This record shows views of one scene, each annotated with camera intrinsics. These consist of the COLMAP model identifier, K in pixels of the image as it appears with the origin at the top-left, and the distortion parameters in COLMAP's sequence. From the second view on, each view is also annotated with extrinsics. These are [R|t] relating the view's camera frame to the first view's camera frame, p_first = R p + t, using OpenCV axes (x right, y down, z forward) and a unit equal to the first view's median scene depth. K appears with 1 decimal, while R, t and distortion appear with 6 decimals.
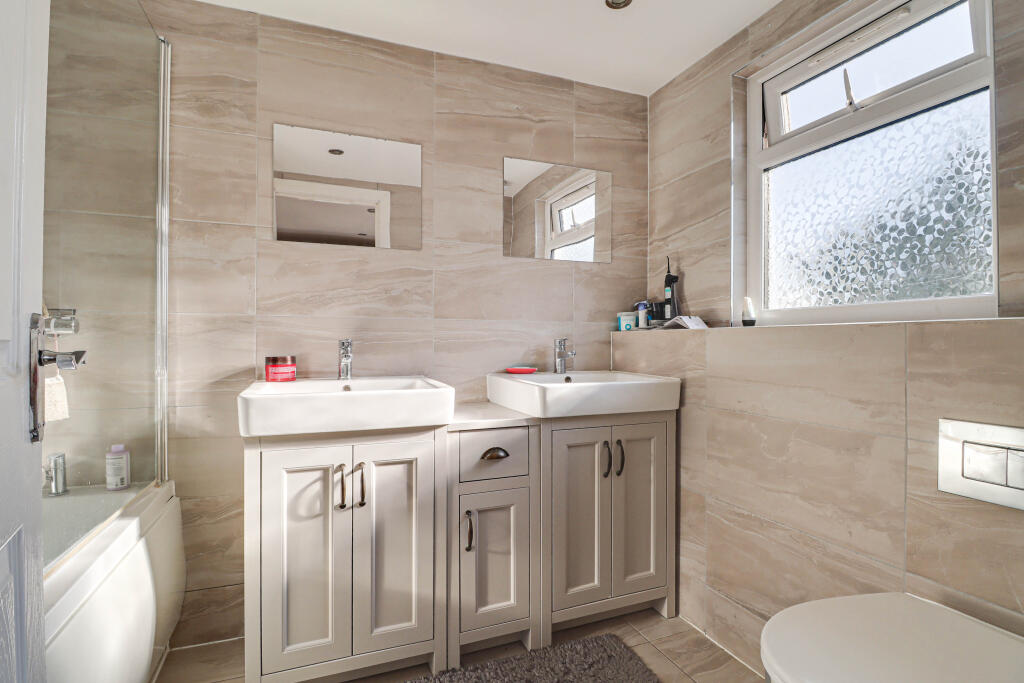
lens RADIAL K [[482.7, 0, 512.3], [0, 482.7, 342.9], [0, 0, 1]] dist [-0.010187, -0.004547]
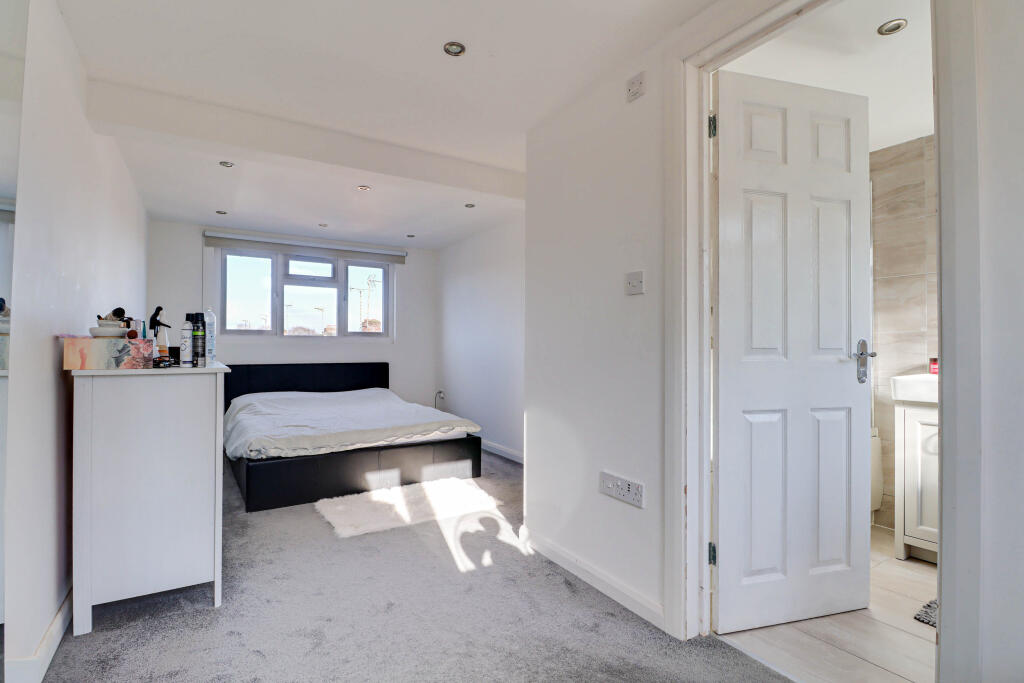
lens RADIAL K [[482.7, 0, 512.7], [0, 482.7, 345.9], [0, 0, 1]] dist [-0.010187, -0.004547]
pose [[0.136217, -0.011336, -0.990614, 0.845335], [0.000501, 0.999935, -0.011374, 0.007348], [0.990679, 0.001053, 0.136214, -0.556973]]
